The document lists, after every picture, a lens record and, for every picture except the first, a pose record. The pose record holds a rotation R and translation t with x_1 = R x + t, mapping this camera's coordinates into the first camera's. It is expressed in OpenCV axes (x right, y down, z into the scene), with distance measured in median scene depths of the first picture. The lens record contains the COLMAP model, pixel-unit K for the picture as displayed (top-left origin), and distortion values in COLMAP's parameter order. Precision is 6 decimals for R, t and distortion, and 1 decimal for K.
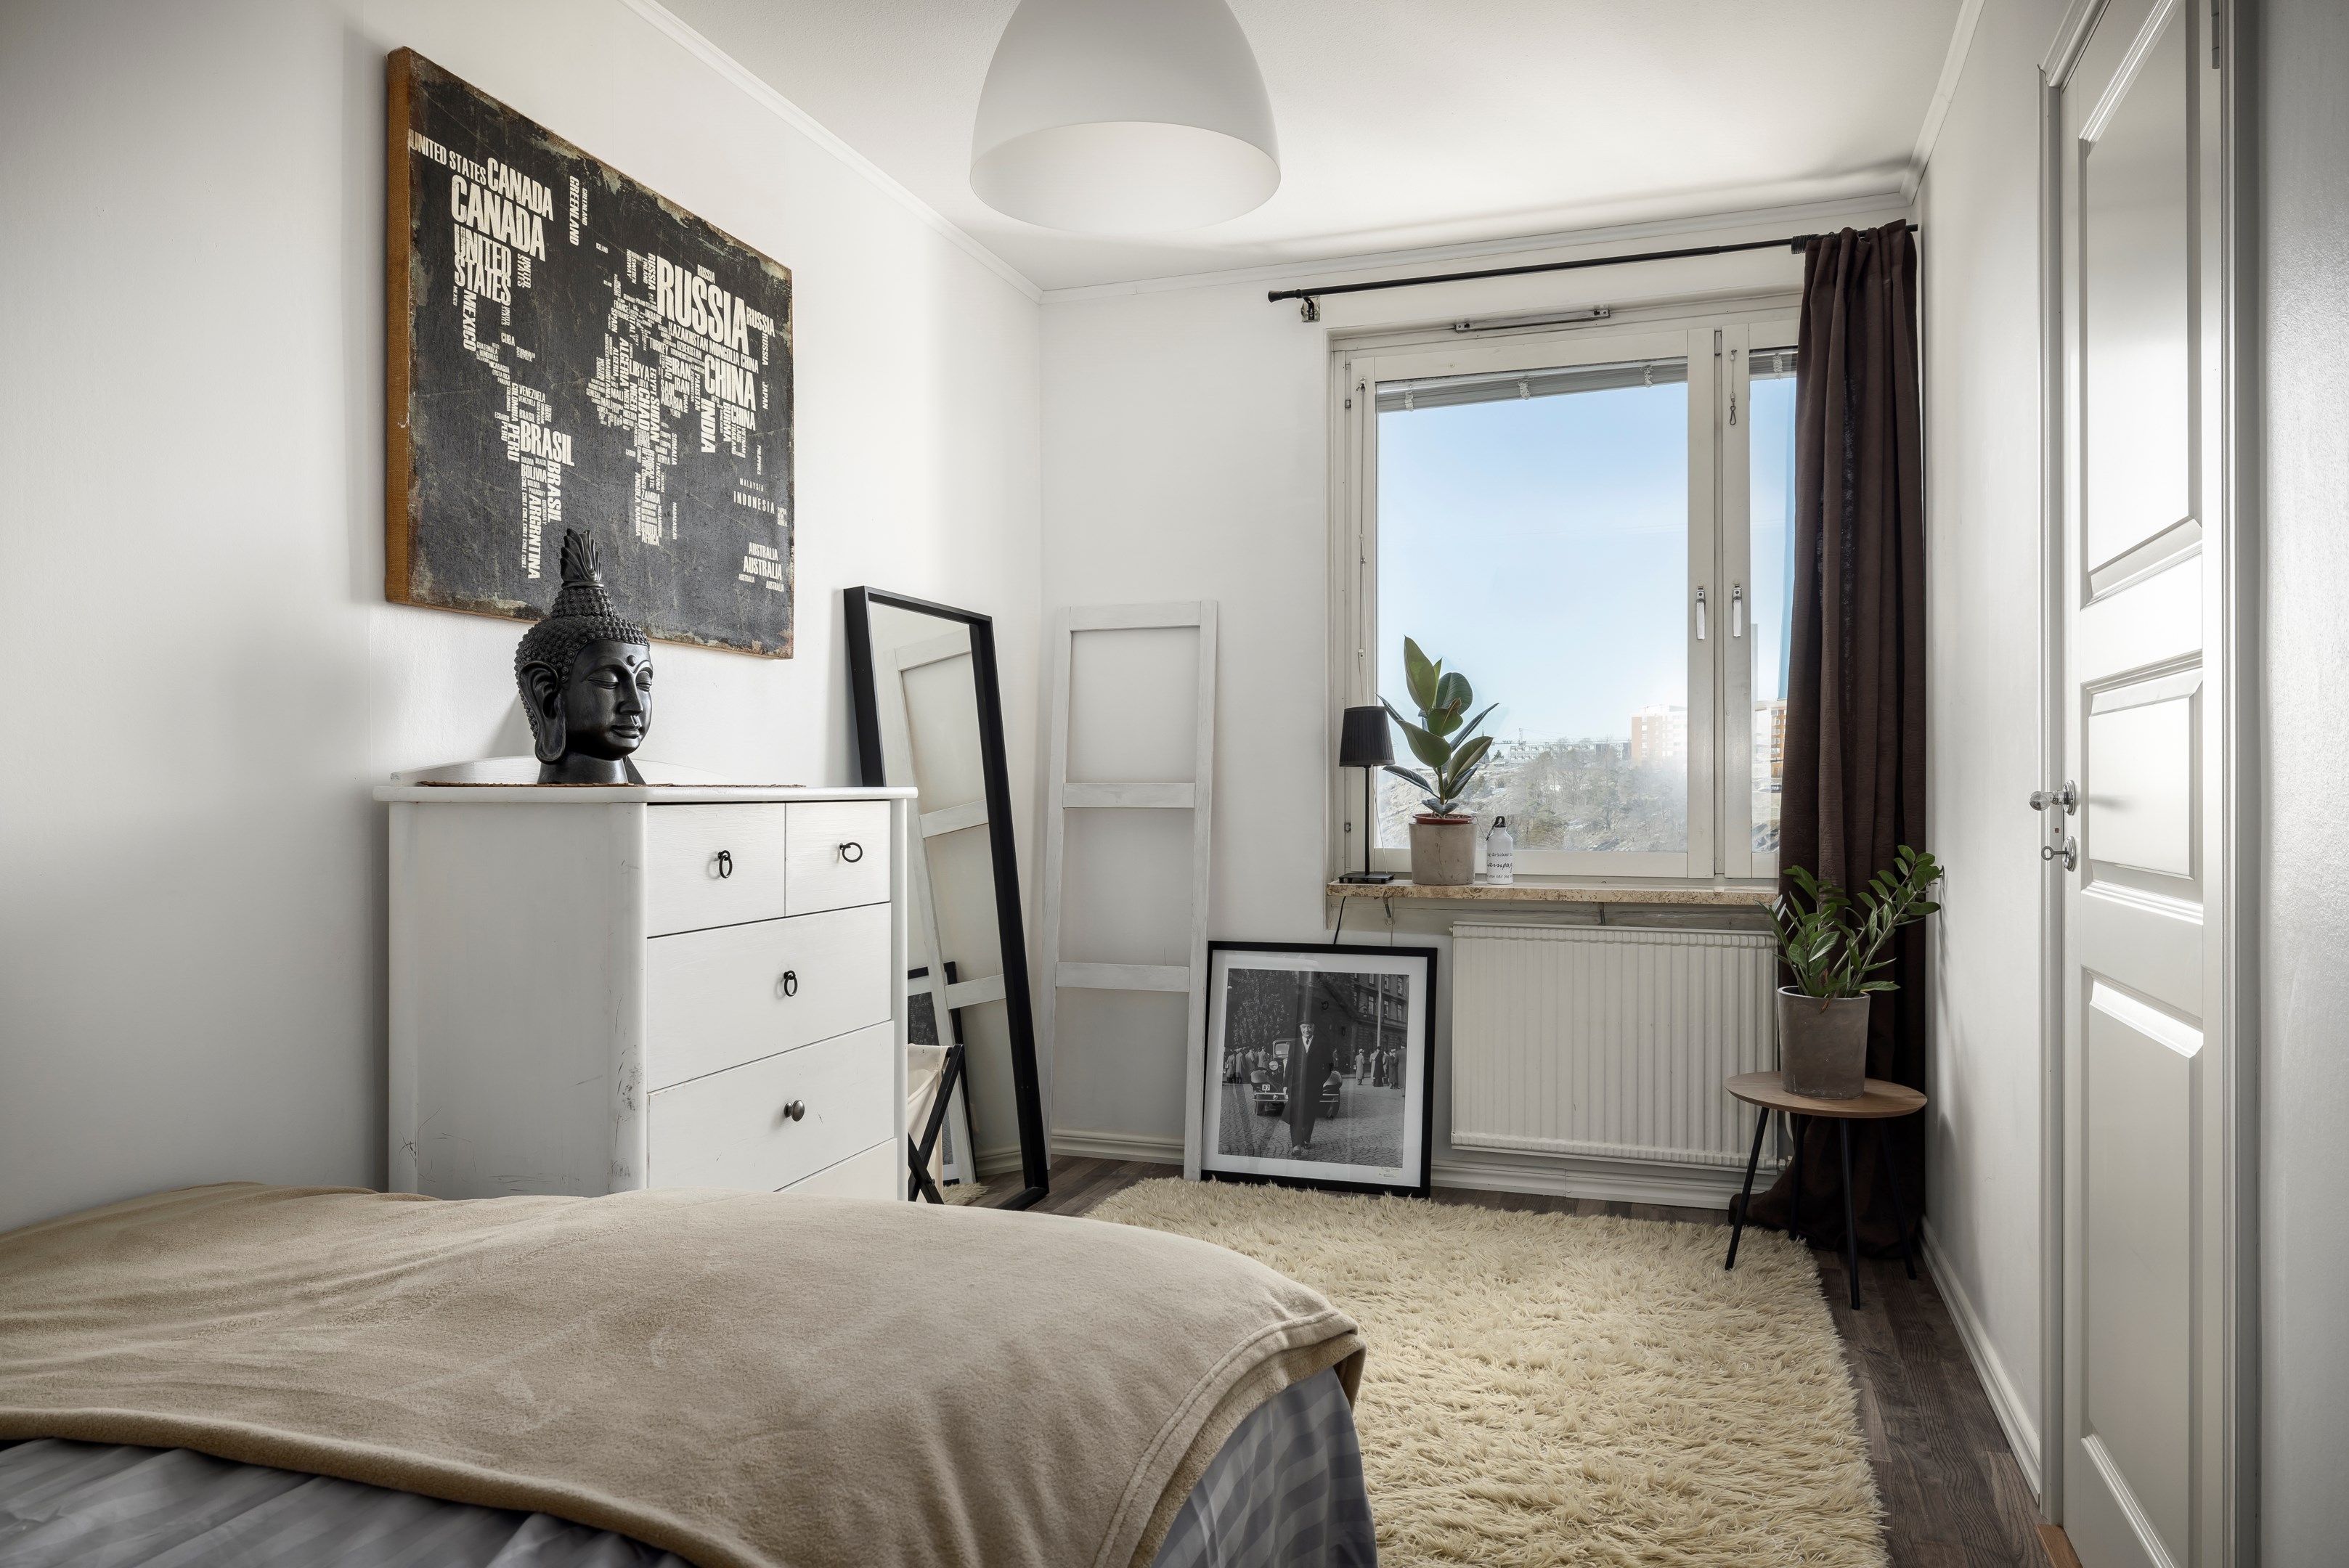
lens RADIAL K [[1548.6, 0, 1172.9], [0, 1548.6, 783.9], [0, 0, 1]] dist [0.000497, 0.000176]
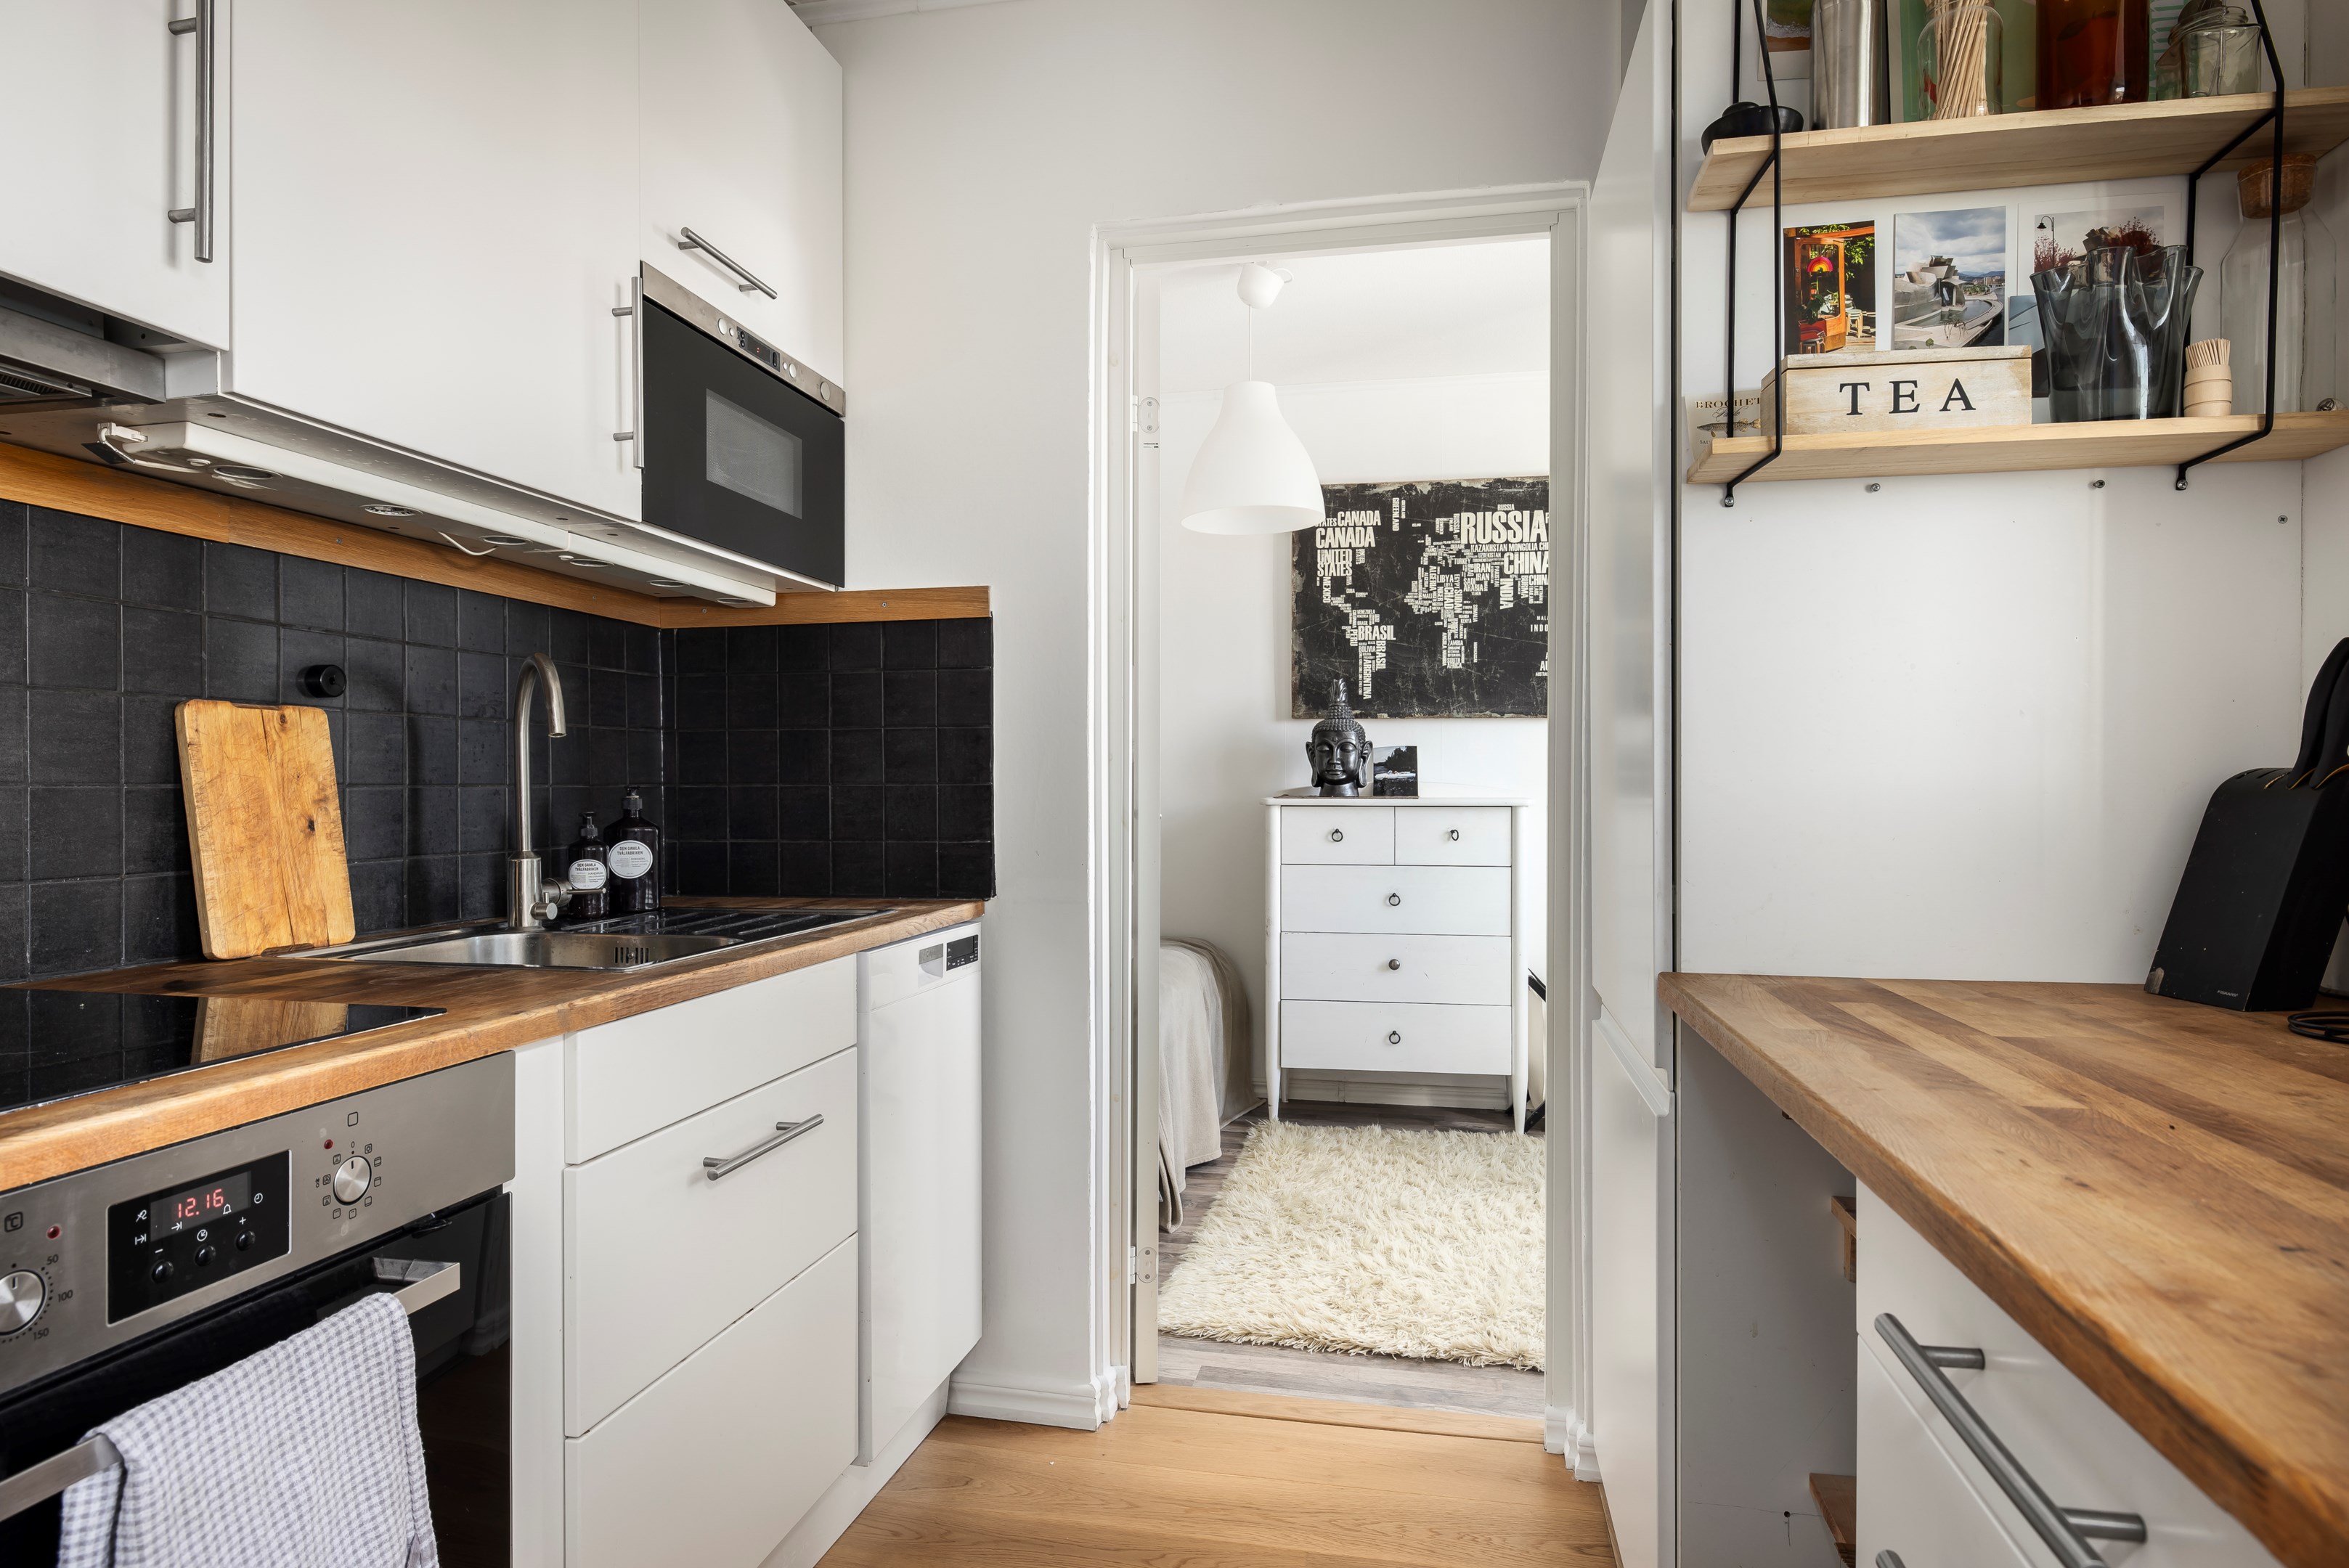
lens RADIAL K [[1337.5, 0, 1174.5], [0, 1337.5, 784.0], [0, 0, 1]] dist [0.003480, -0.002290]
pose [[0.126373, 0.006672, -0.991960, 1.233944], [0.003049, 0.999970, 0.007114, -0.026408], [0.991978, -0.003923, 0.126349, 0.453771]]
